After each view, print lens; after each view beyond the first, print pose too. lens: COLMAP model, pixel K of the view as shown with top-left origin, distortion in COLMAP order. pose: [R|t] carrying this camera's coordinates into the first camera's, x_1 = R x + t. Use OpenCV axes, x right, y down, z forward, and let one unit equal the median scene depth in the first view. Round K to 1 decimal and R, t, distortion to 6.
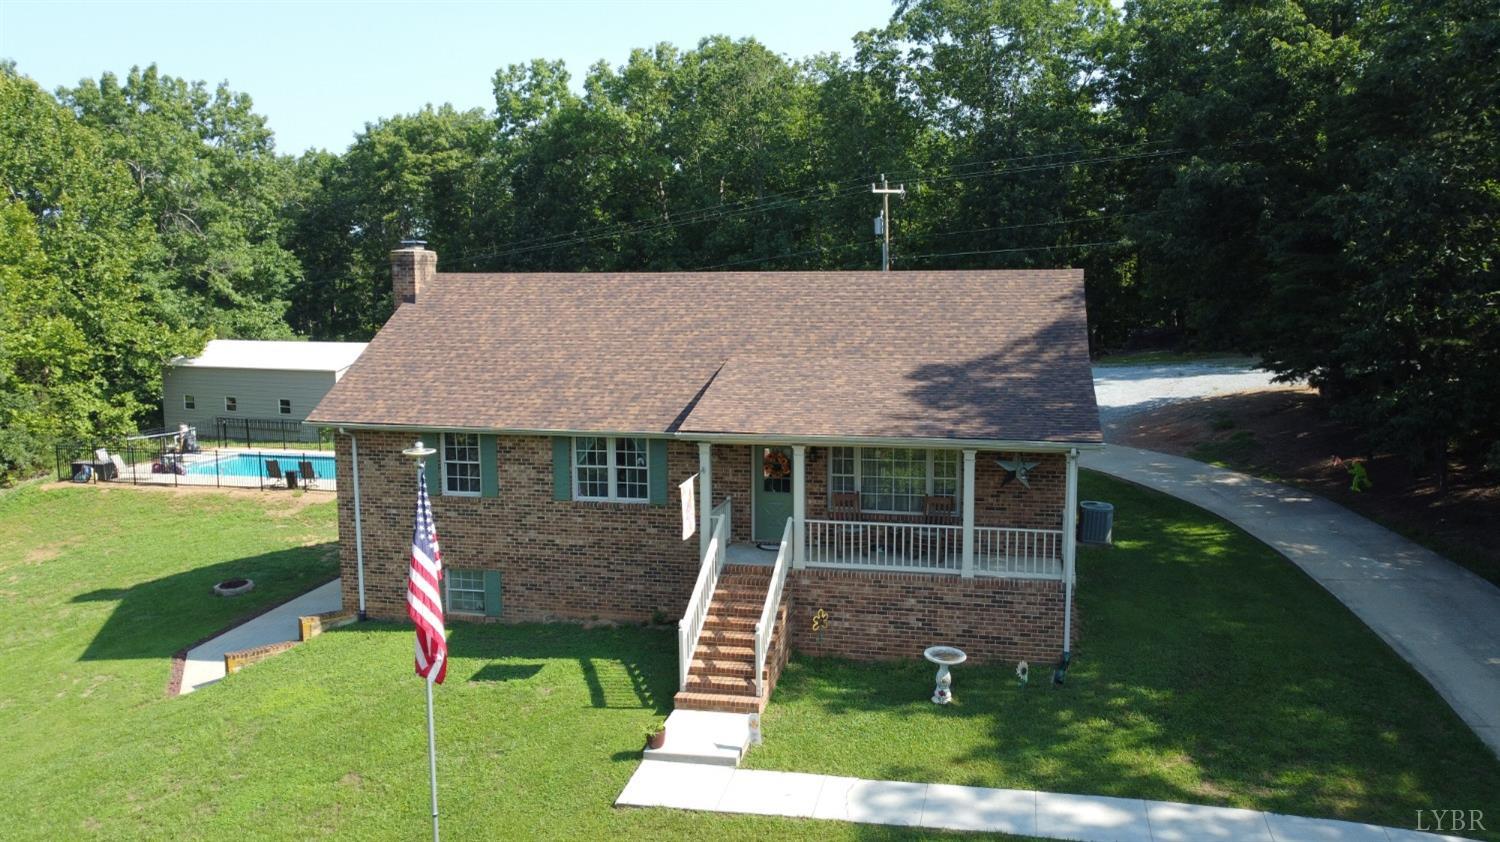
lens RADIAL K [[1135.1, 0, 759.6], [0, 1135.1, 424.7], [0, 0, 1]] dist [0.001880, -0.008113]
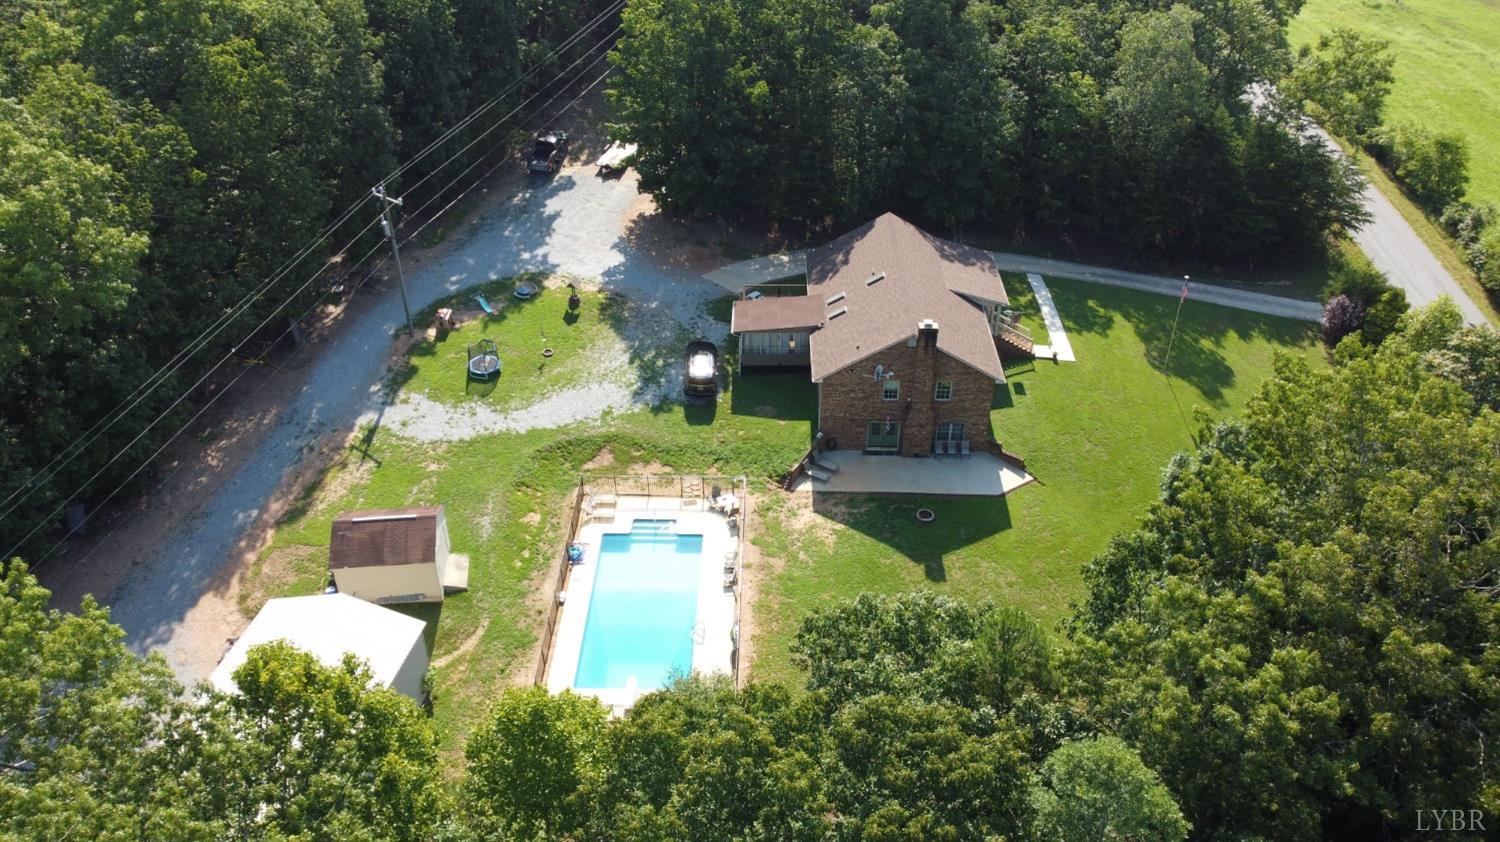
lens RADIAL K [[1135.1, 0, 755.3], [0, 1135.1, 407.4], [0, 0, 1]] dist [0.001880, -0.008113]
pose [[-0.208613, -0.546349, 0.811162, -2.386738], [0.126139, 0.807452, 0.576290, -1.507383], [-0.969830, 0.222541, -0.099529, 1.777103]]
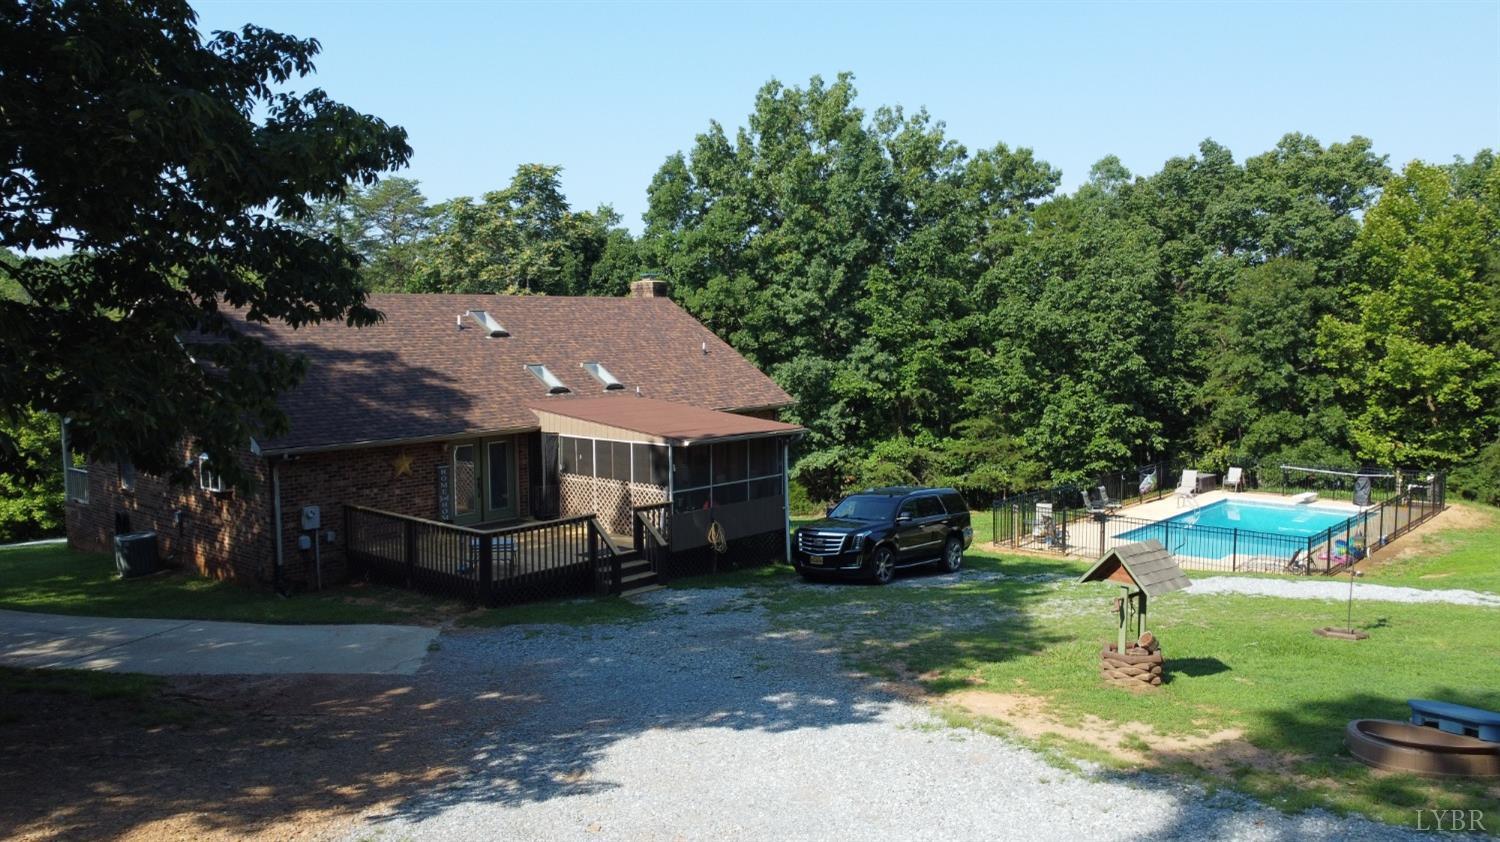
lens RADIAL K [[1135.1, 0, 750.9], [0, 1135.1, 419.6], [0, 0, 1]] dist [0.001880, -0.008113]
pose [[-0.477994, 0.084463, -0.874292, 0.908115], [-0.100966, 0.983485, 0.150211, -0.228401], [0.872541, 0.160074, -0.461573, 1.953901]]
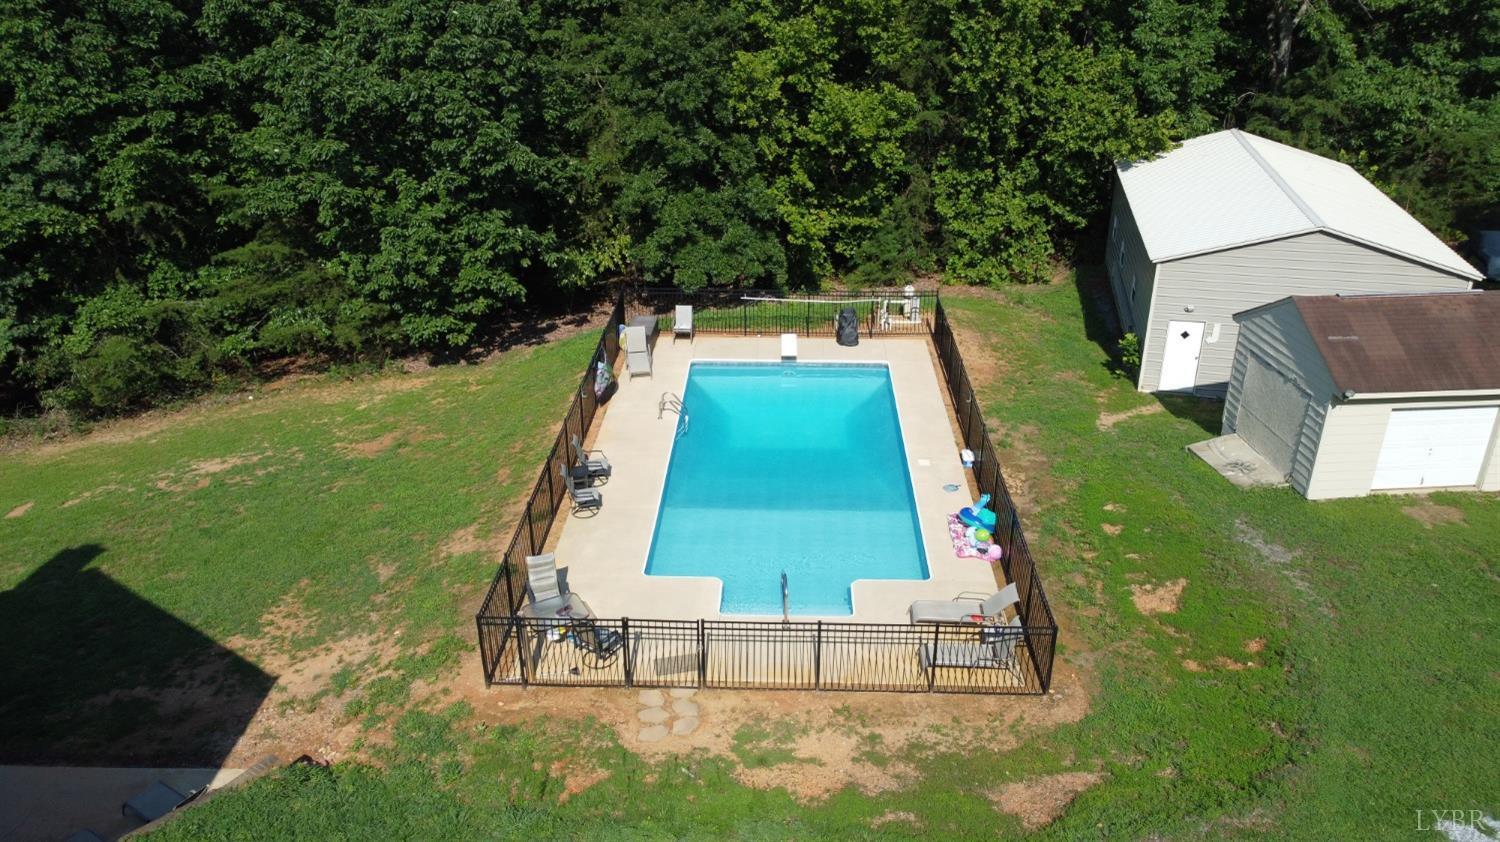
lens RADIAL K [[1135.1, 0, 752.5], [0, 1135.1, 419.5], [0, 0, 1]] dist [0.001880, -0.008113]
pose [[0.193970, 0.421536, -0.885823, 0.162403], [-0.122331, 0.906318, 0.404502, -0.374153], [0.973350, 0.029903, 0.227366, 1.587459]]
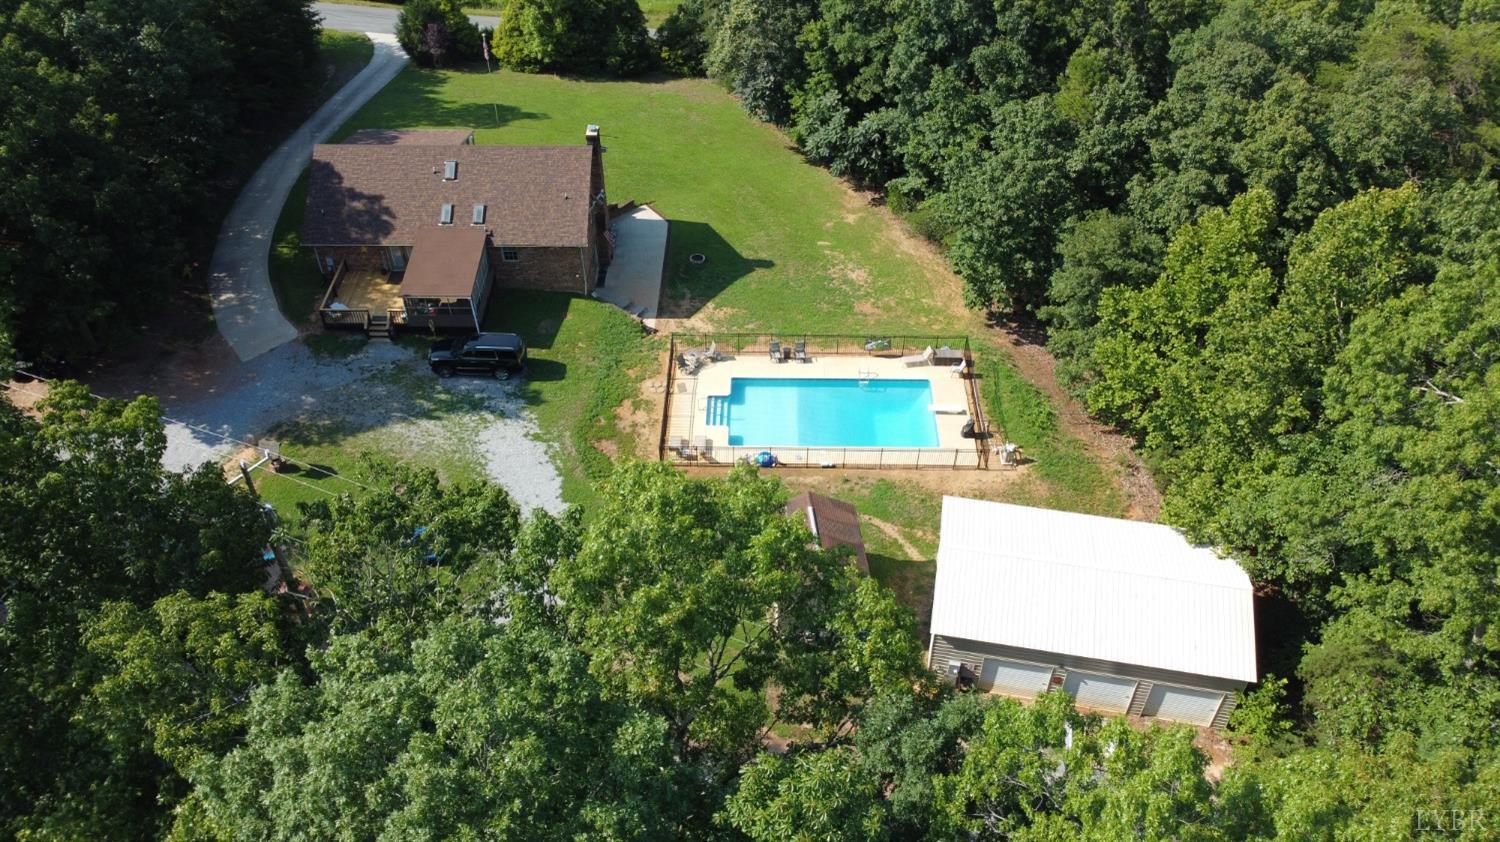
lens RADIAL K [[1135.1, 0, 735.5], [0, 1135.1, 423.2], [0, 0, 1]] dist [0.001880, -0.008113]
pose [[-0.979862, 0.145234, -0.137033, -0.213626], [-0.011893, 0.642606, 0.766105, -1.735750], [0.199323, 0.752306, -0.627938, 3.325133]]
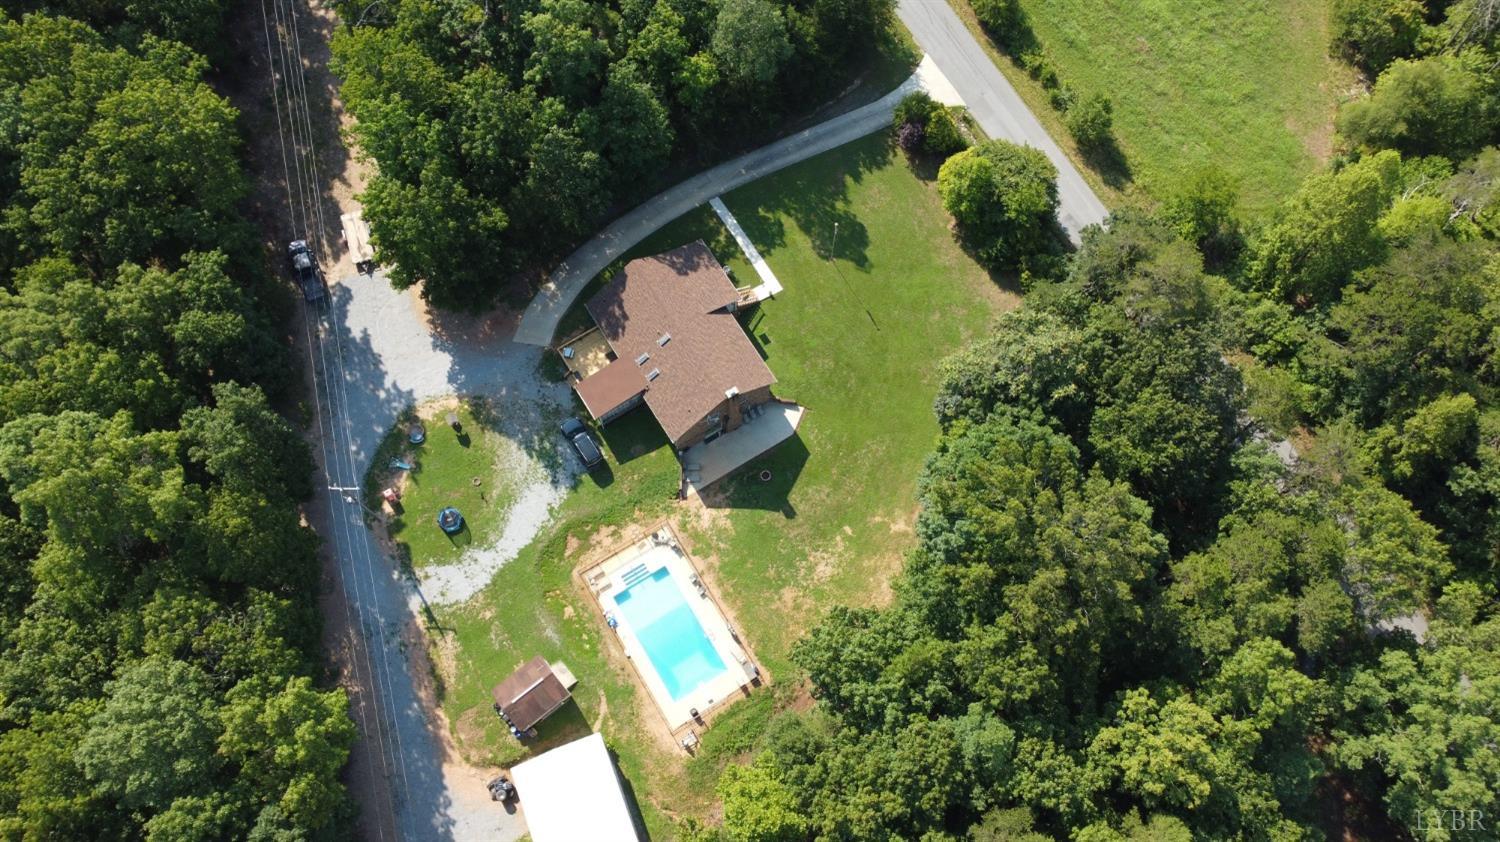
lens RADIAL K [[1135.1, 0, 742.6], [0, 1135.1, 414.1], [0, 0, 1]] dist [0.001880, -0.008113]
pose [[-0.705443, -0.661331, 0.254936, -1.421130], [0.096446, 0.266776, 0.958921, -3.890472], [-0.702174, 0.701051, -0.124412, 1.636430]]
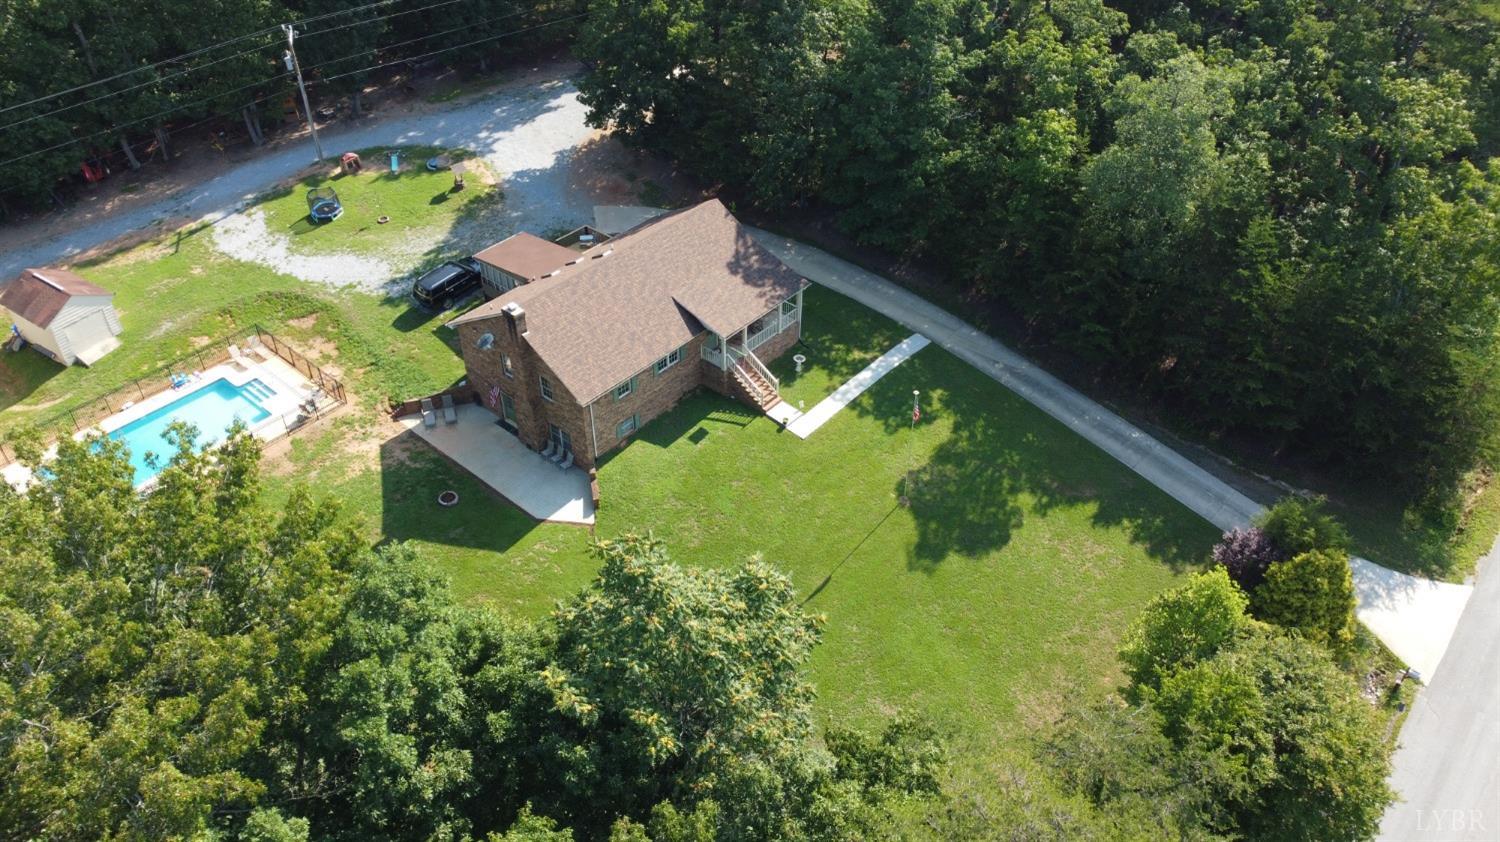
lens RADIAL K [[1135.1, 0, 750.3], [0, 1135.1, 410.3], [0, 0, 1]] dist [0.001880, -0.008113]
pose [[0.465746, -0.547210, 0.695443, -1.802108], [0.105994, 0.814723, 0.570080, -1.239660], [-0.878548, -0.191800, 0.437455, -0.314000]]
